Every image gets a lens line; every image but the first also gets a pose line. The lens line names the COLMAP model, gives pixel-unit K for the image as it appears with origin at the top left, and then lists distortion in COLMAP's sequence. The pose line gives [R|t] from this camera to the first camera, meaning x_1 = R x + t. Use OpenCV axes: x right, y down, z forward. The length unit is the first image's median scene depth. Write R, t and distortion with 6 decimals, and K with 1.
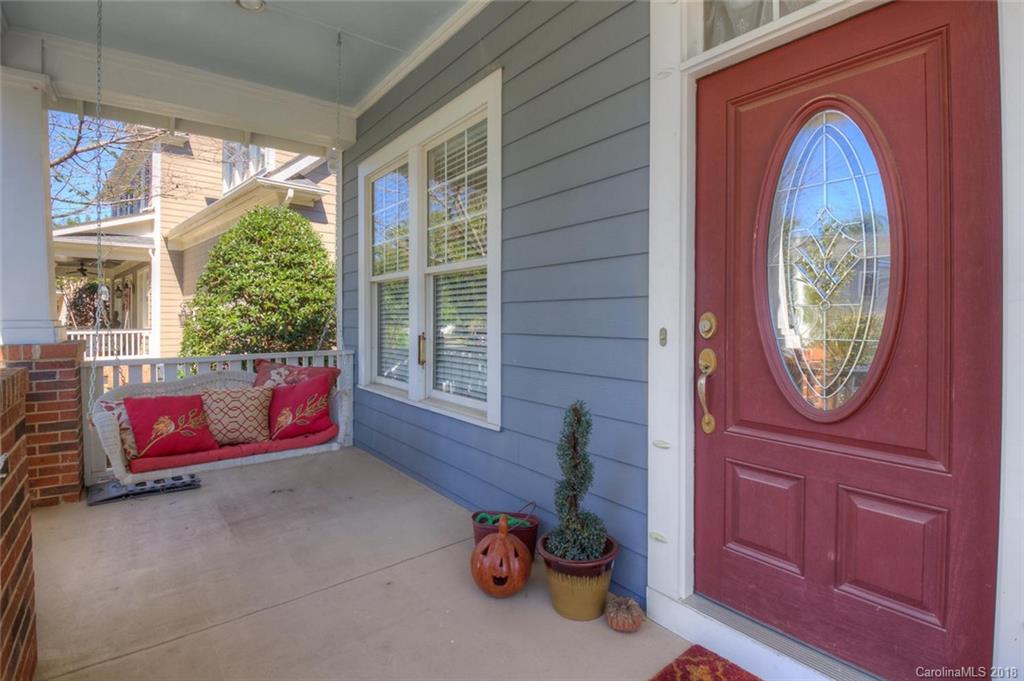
lens RADIAL K [[477.6, 0, 512.0], [0, 477.6, 340.5], [0, 0, 1]] dist [0.002234, -0.015319]
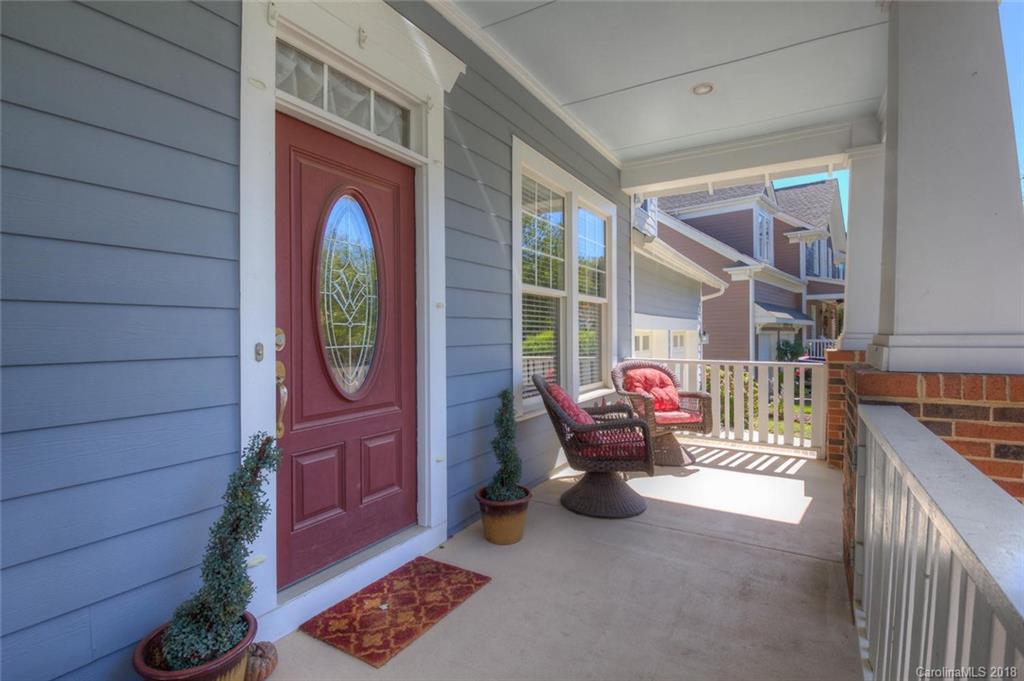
lens RADIAL K [[477.6, 0, 512.0], [0, 477.6, 340.5], [0, 0, 1]] dist [0.002234, -0.015319]
pose [[-0.334468, -0.026552, 0.942033, -0.852071], [0.033512, 0.998636, 0.040046, -0.058576], [-0.941811, 0.044963, -0.333121, 0.922667]]
